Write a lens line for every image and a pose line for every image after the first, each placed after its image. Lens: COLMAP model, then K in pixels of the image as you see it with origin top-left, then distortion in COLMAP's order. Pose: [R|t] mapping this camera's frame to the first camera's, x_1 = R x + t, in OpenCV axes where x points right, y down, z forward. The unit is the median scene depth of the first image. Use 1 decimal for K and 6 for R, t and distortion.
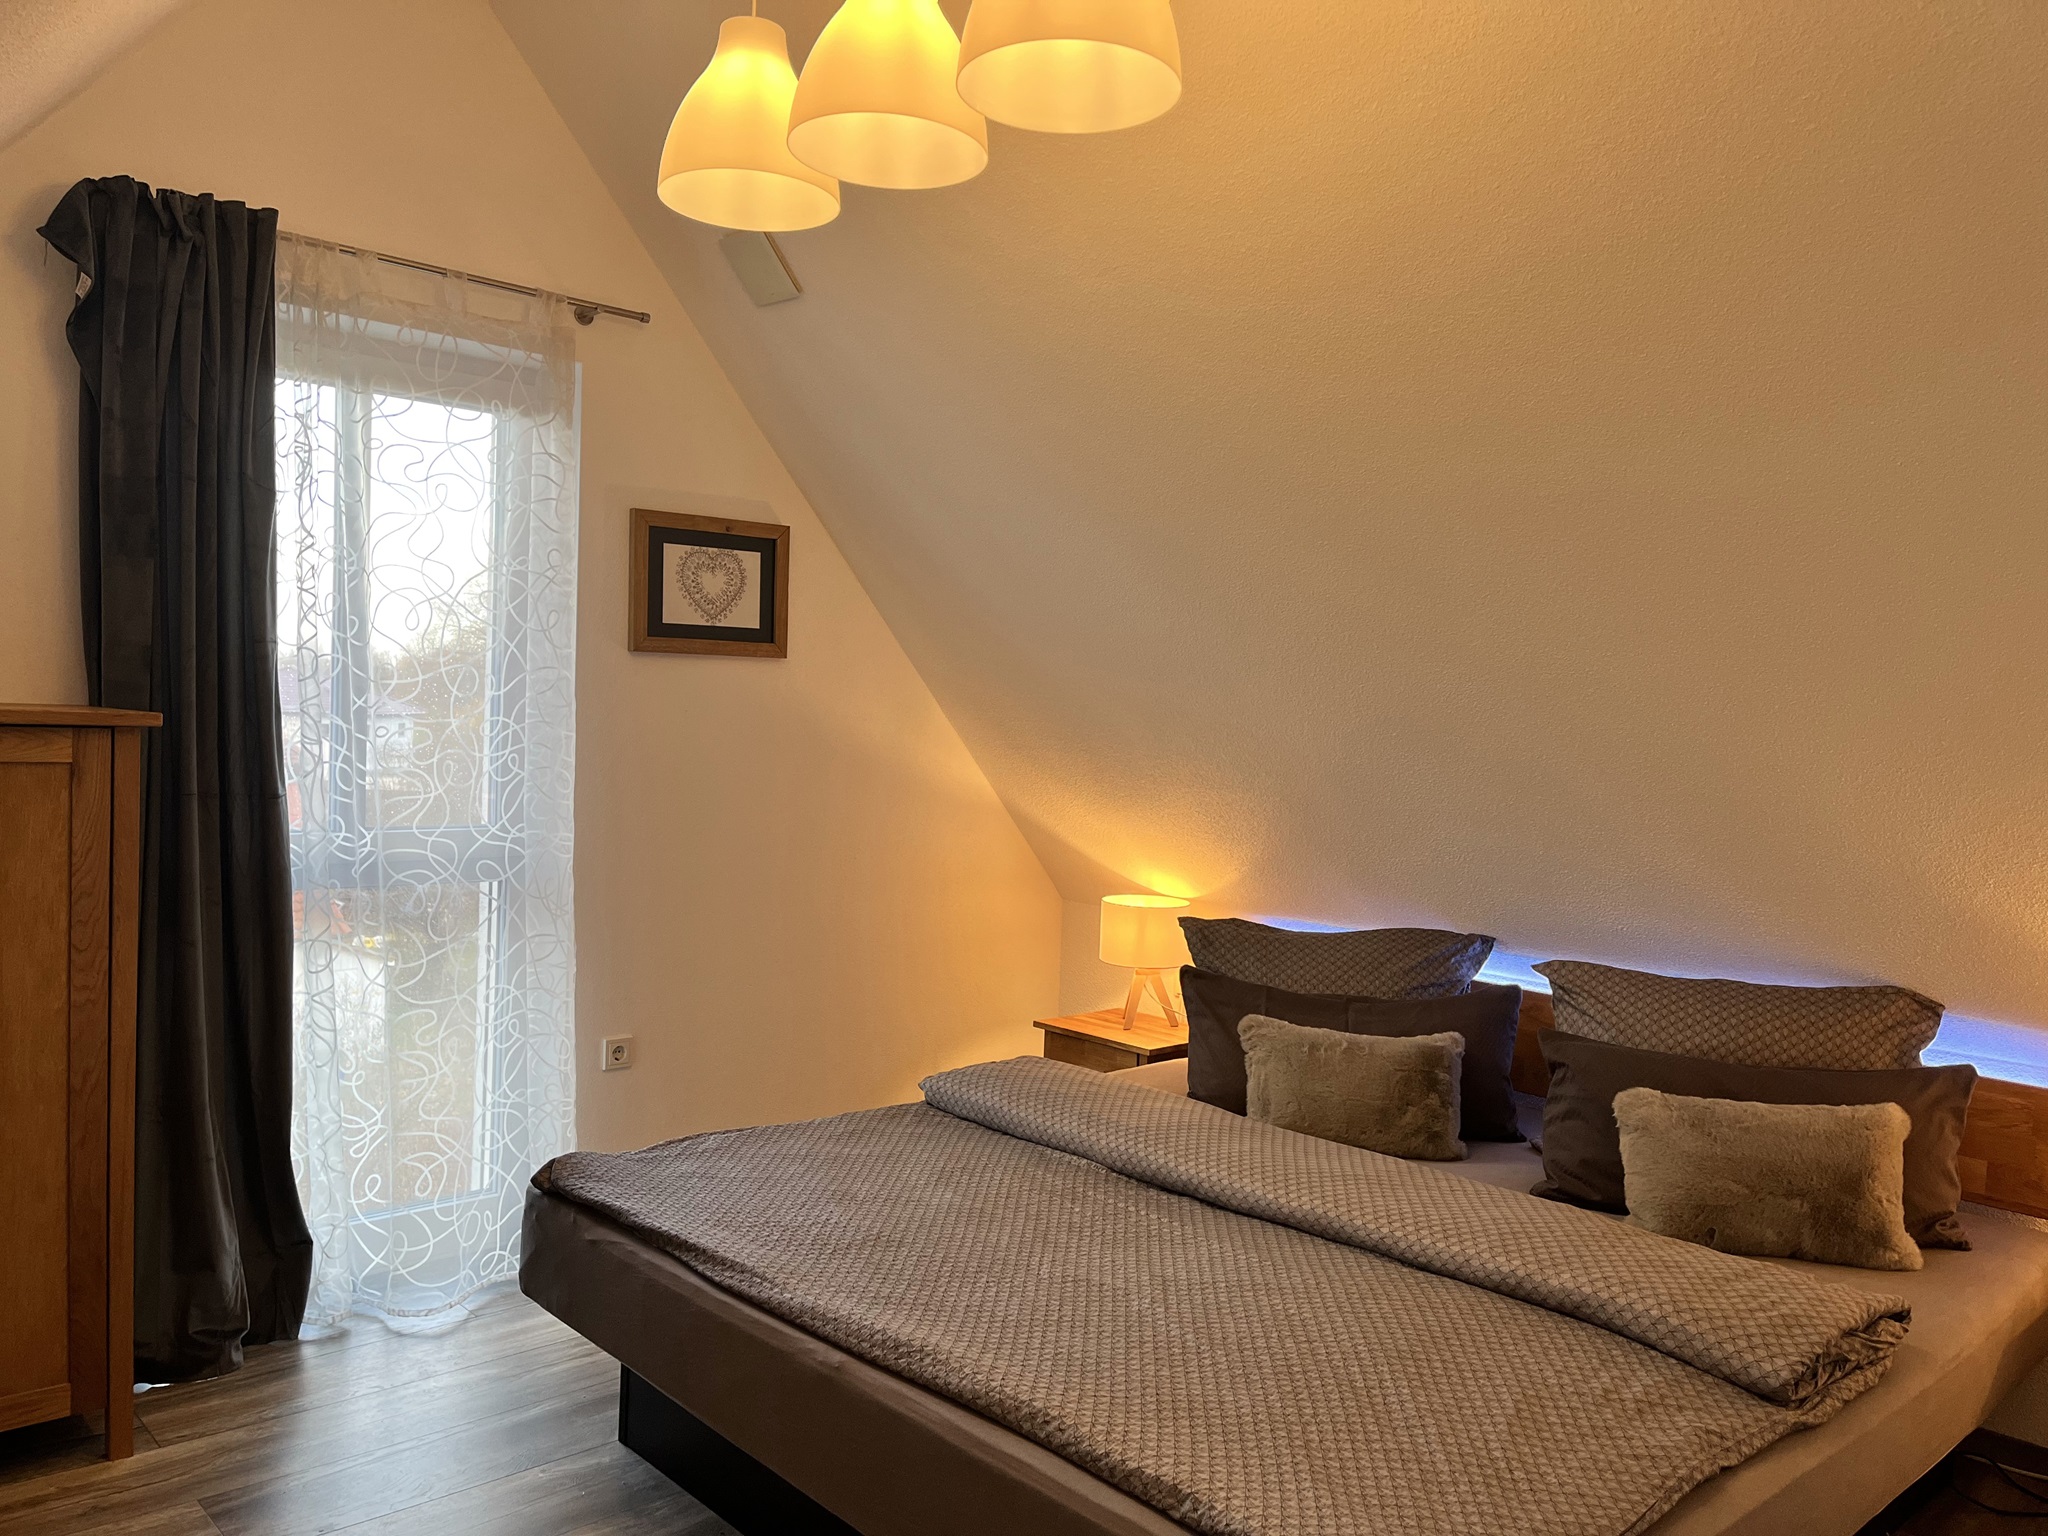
lens RADIAL K [[1526.5, 0, 1026.7], [0, 1526.5, 772.6], [0, 0, 1]] dist [0.015291, 0.004867]
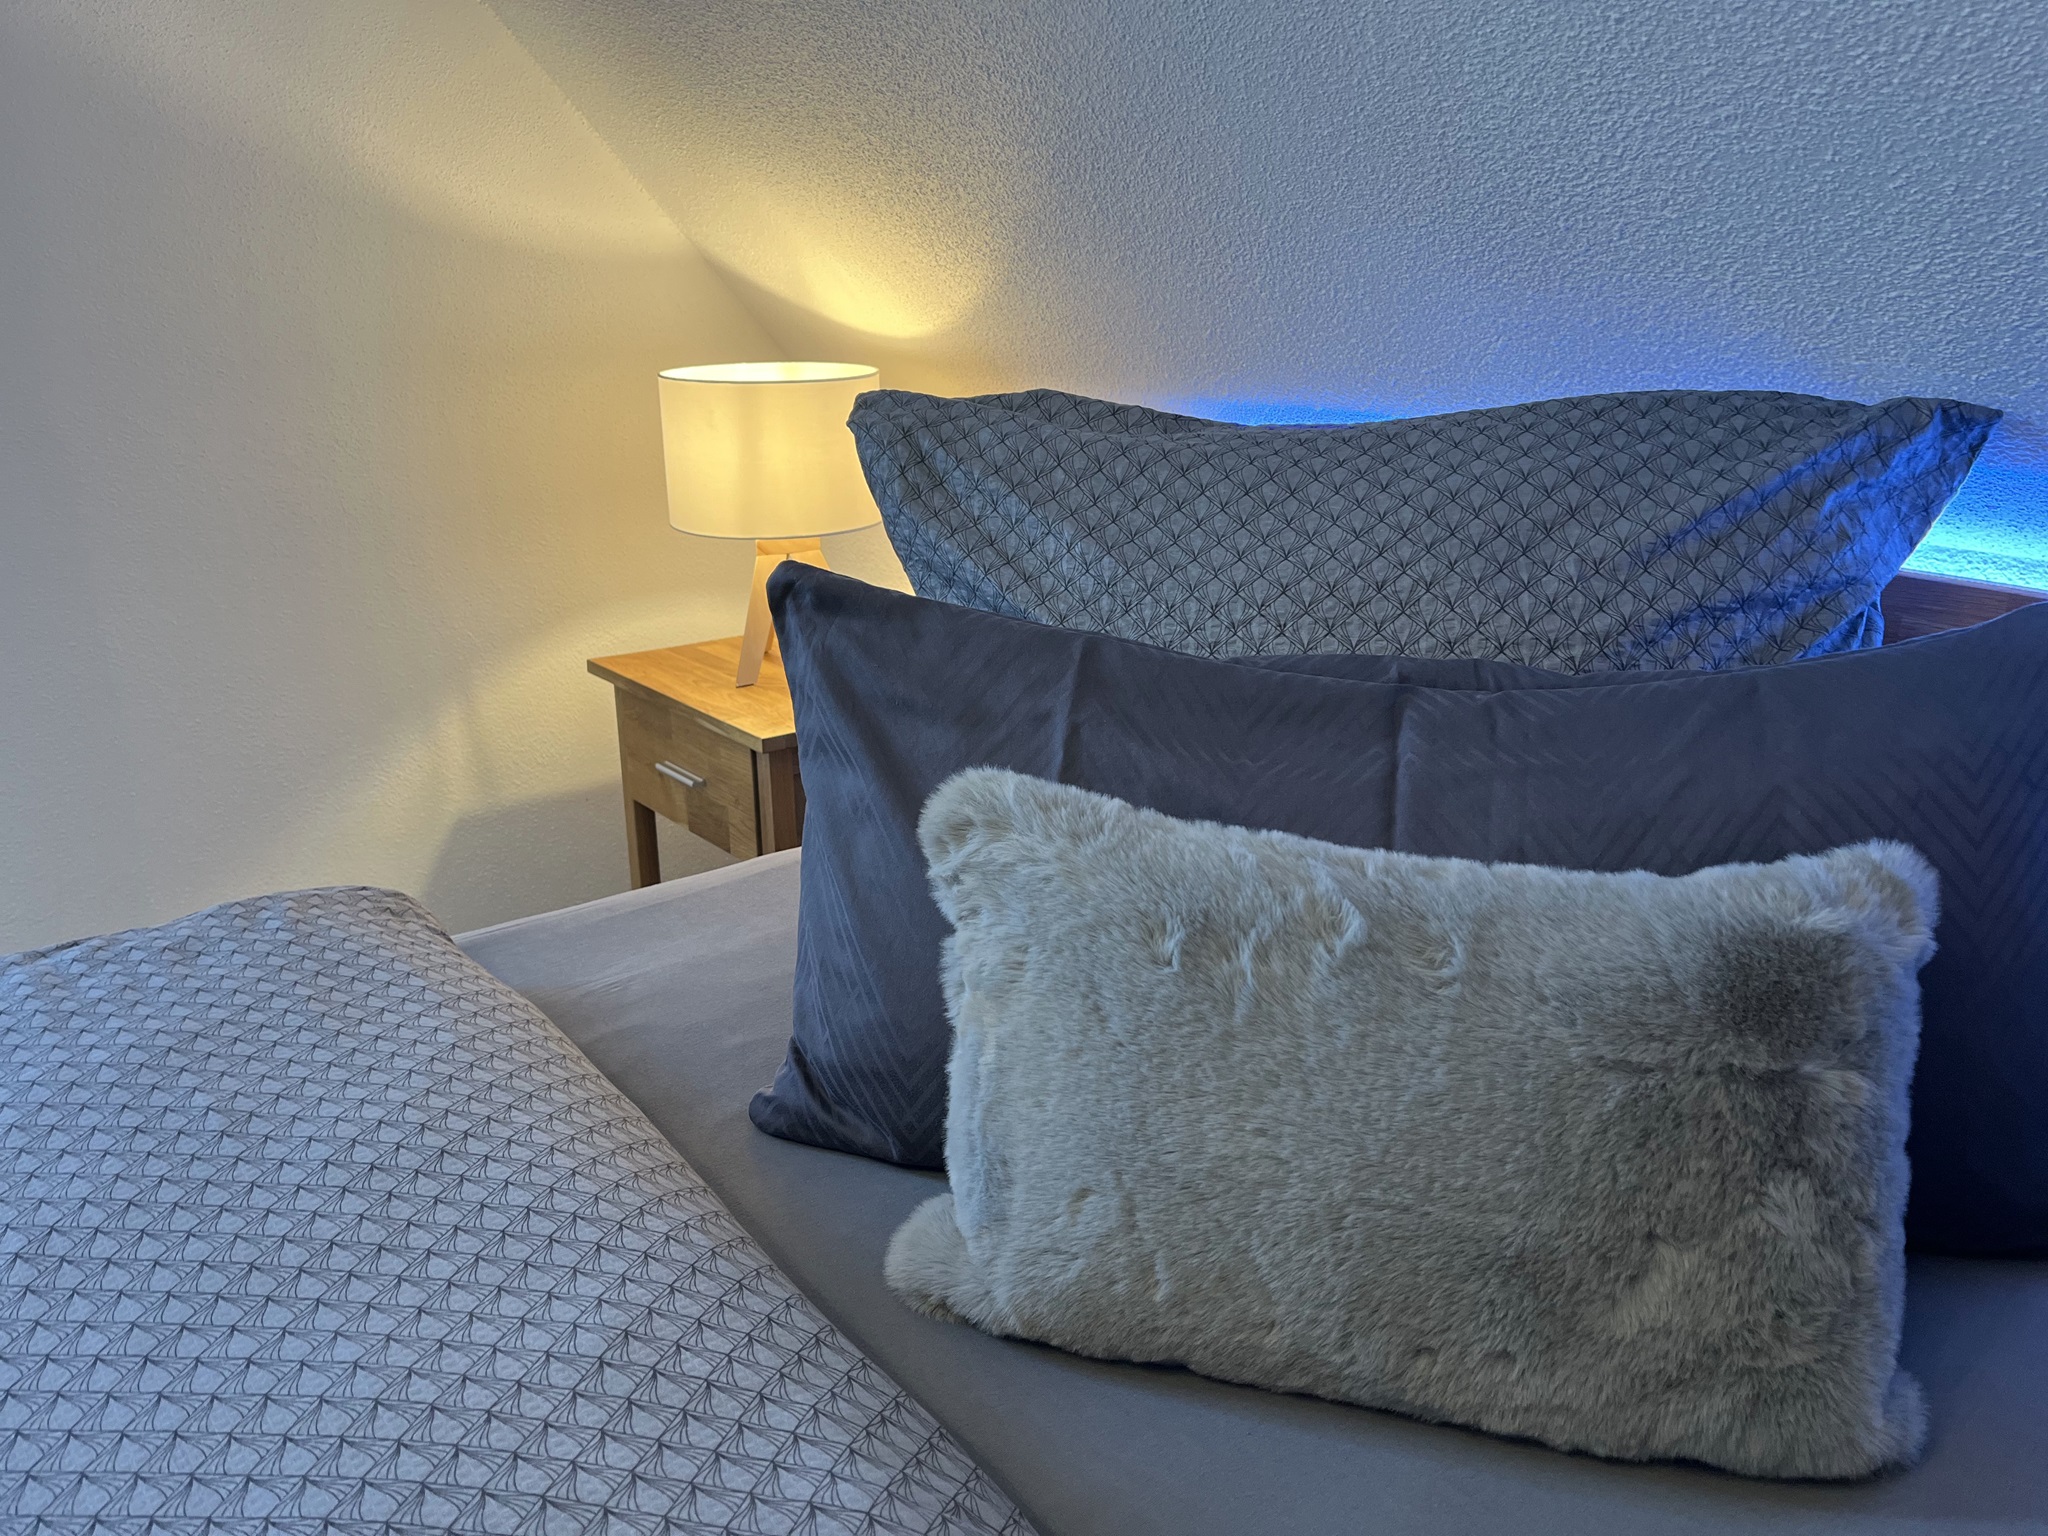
lens RADIAL K [[1526.5, 0, 1022.7], [0, 1526.5, 759.6], [0, 0, 1]] dist [0.015291, 0.004867]
pose [[0.994685, -0.022676, -0.100436, 0.180922], [0.049279, 0.961318, 0.270998, 0.094105], [0.090405, -0.274507, 0.957326, 0.784258]]
